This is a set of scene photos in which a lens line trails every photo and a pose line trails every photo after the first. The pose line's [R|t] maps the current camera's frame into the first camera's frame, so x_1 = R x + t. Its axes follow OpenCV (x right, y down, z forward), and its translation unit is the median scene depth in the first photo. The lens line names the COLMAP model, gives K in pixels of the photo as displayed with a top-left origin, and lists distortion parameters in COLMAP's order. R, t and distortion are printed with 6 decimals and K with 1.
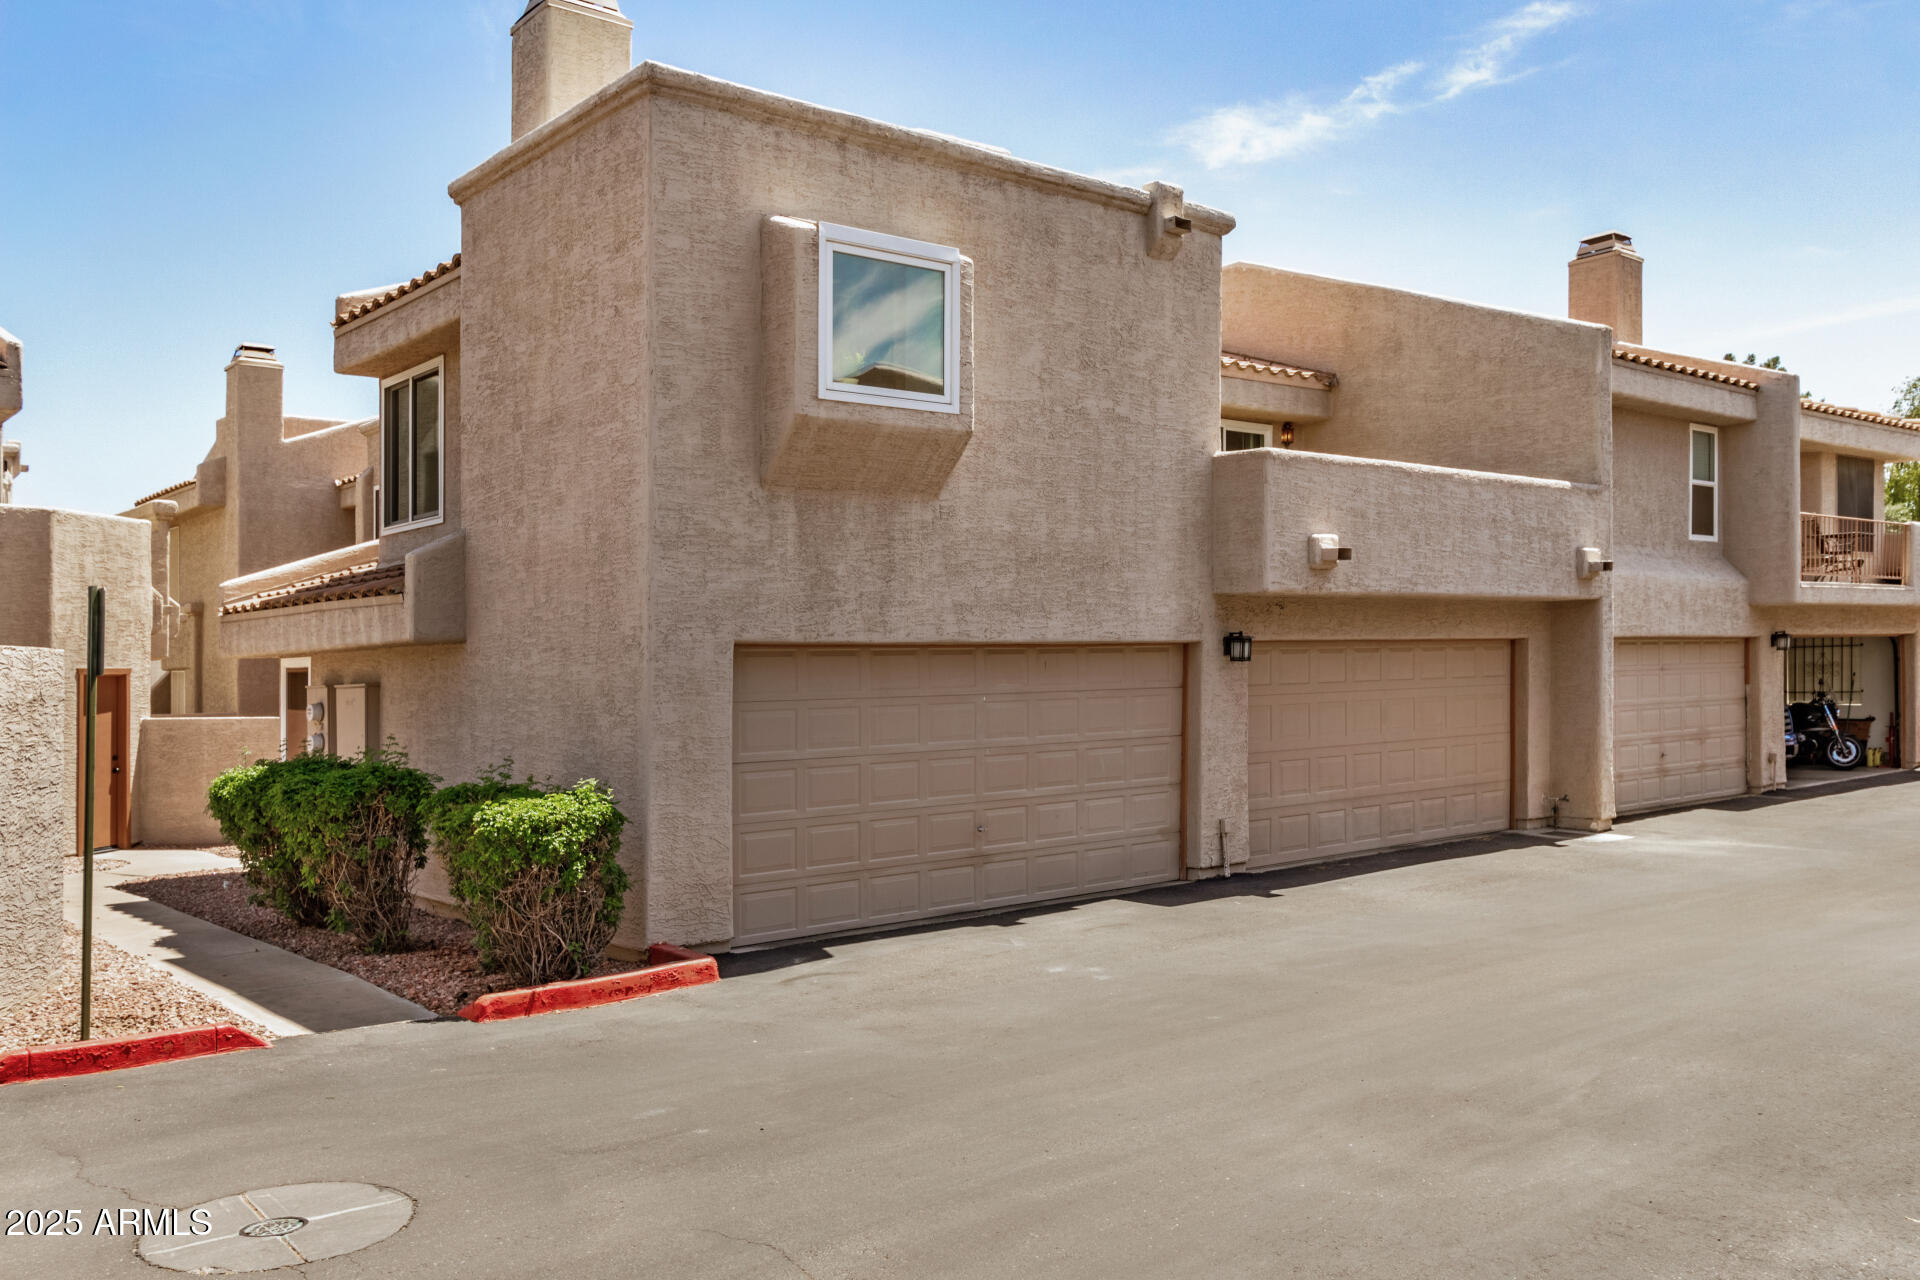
lens RADIAL K [[1554.9, 0, 962.0], [0, 1554.9, 642.1], [0, 0, 1]] dist [0.005196, 0.001105]
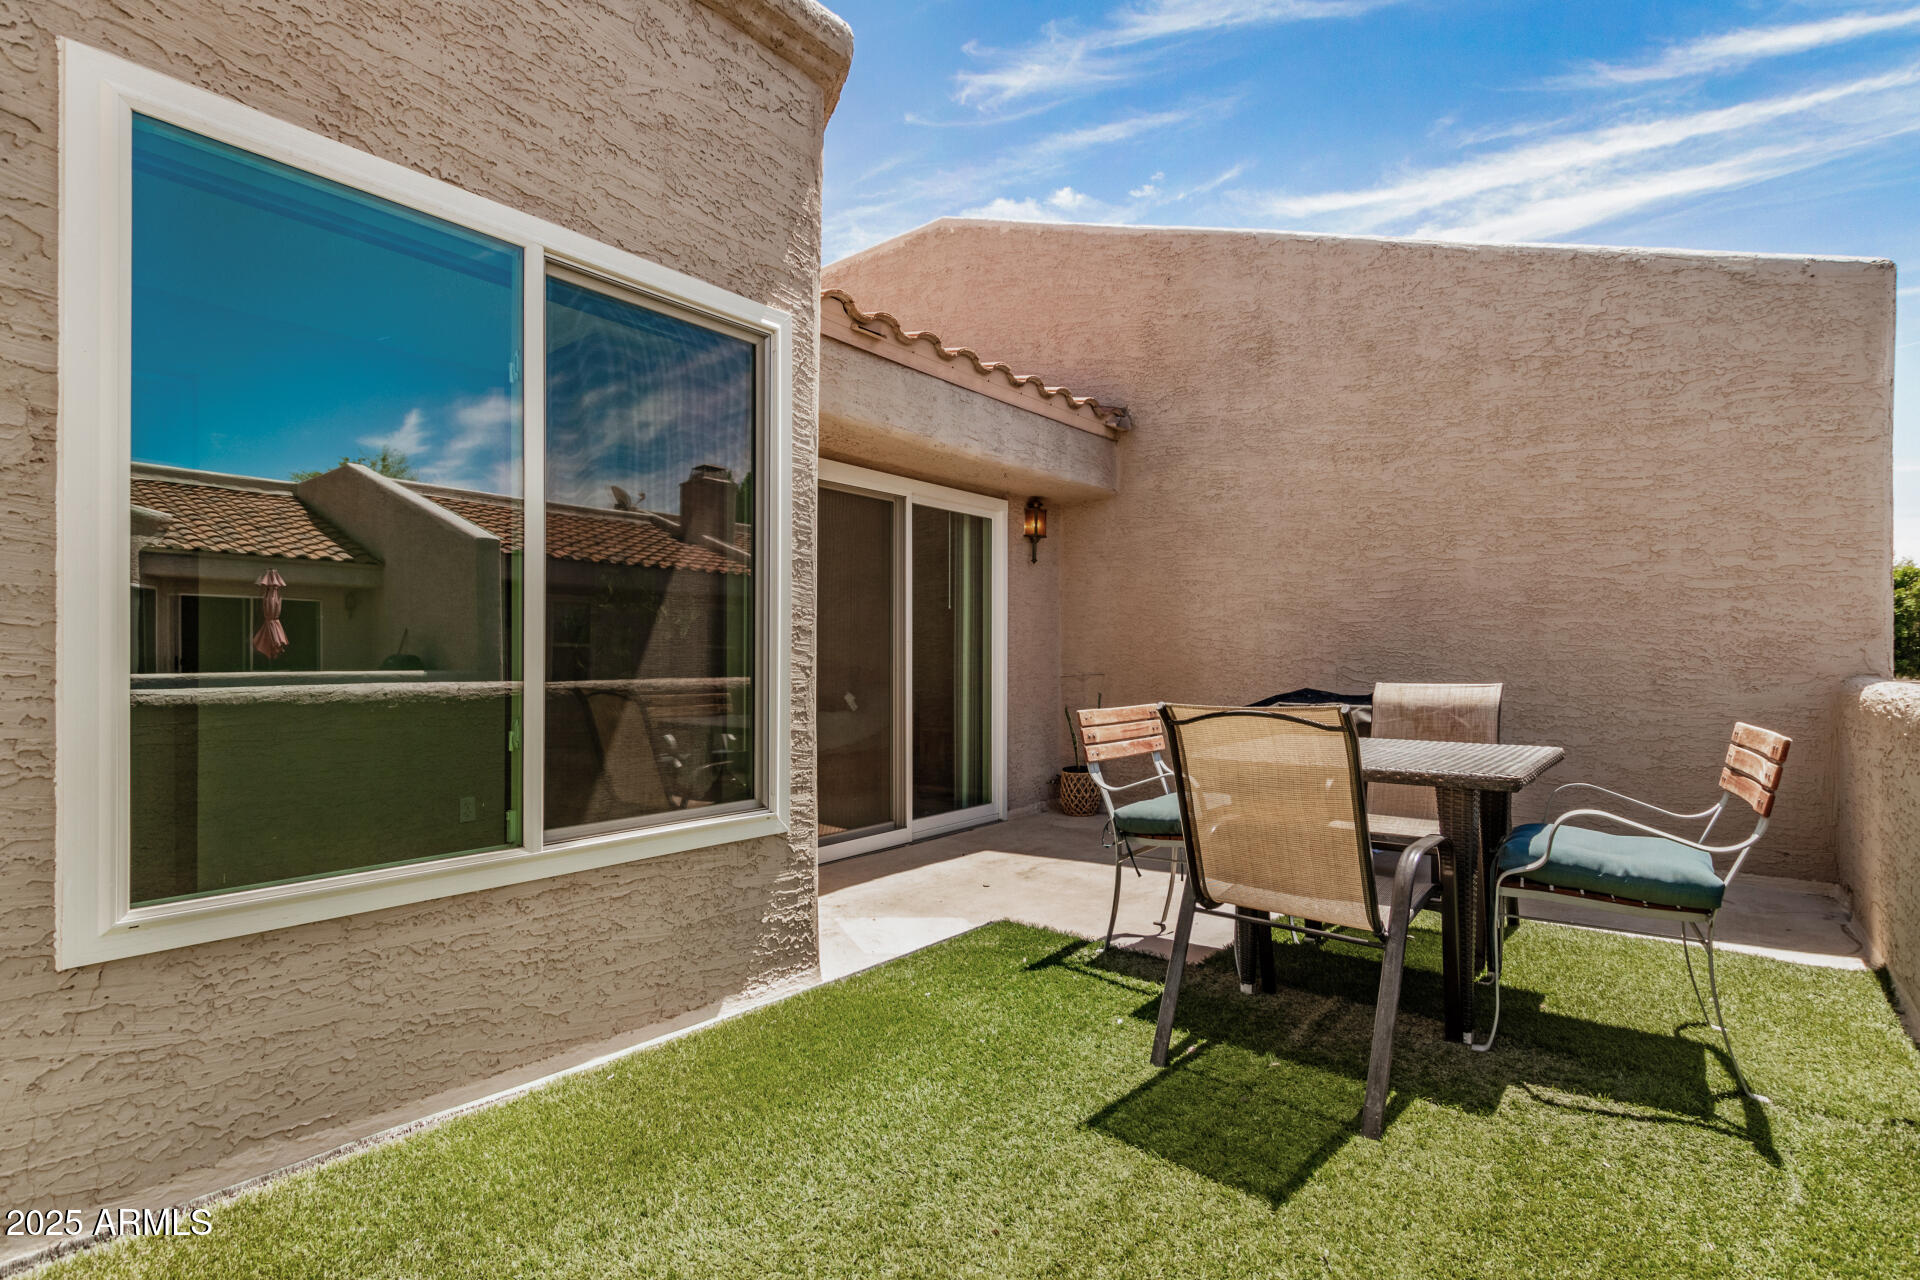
lens RADIAL K [[900.4, 0, 964.1], [0, 900.4, 646.5], [0, 0, 1]] dist [-0.000384, 0.000050]
pose [[0.979010, 0.013868, 0.203338, 0.133383], [-0.012052, 0.999876, -0.010167, -0.093571], [-0.203454, 0.007503, 0.979056, 0.747935]]
